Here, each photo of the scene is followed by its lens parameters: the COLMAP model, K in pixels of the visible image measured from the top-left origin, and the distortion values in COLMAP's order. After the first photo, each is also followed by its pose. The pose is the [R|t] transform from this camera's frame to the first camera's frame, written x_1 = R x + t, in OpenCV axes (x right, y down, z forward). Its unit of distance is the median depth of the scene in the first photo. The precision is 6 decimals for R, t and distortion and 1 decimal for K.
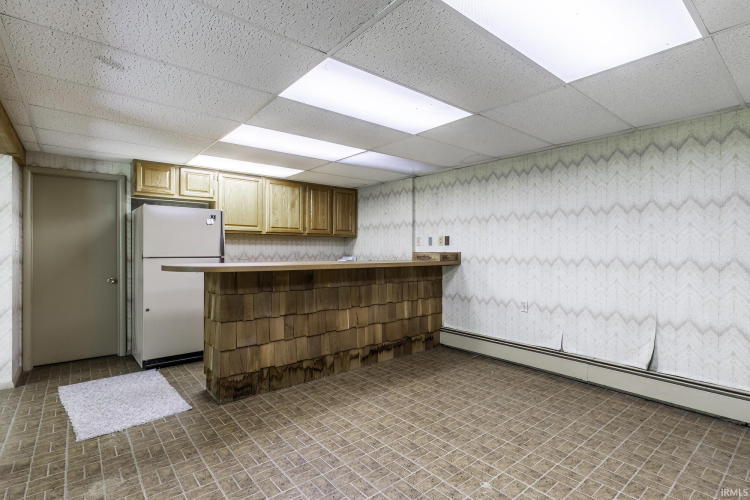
lens RADIAL K [[363.8, 0, 374.3], [0, 363.8, 251.1], [0, 0, 1]] dist [0.001953, -0.000137]
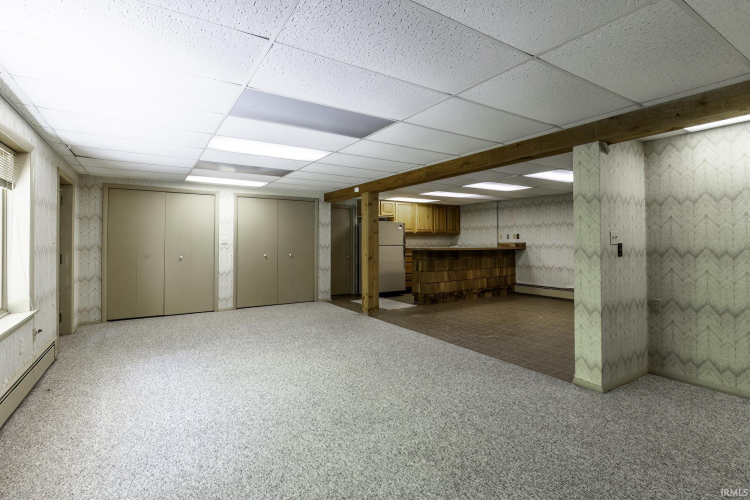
lens RADIAL K [[363.8, 0, 376.4], [0, 363.8, 232.6], [0, 0, 1]] dist [0.001953, -0.000137]
pose [[0.992846, -0.007478, -0.119171, -0.308469], [0.004043, 0.999570, -0.029046, 0.003144], [0.119337, 0.028357, 0.992449, -0.973827]]
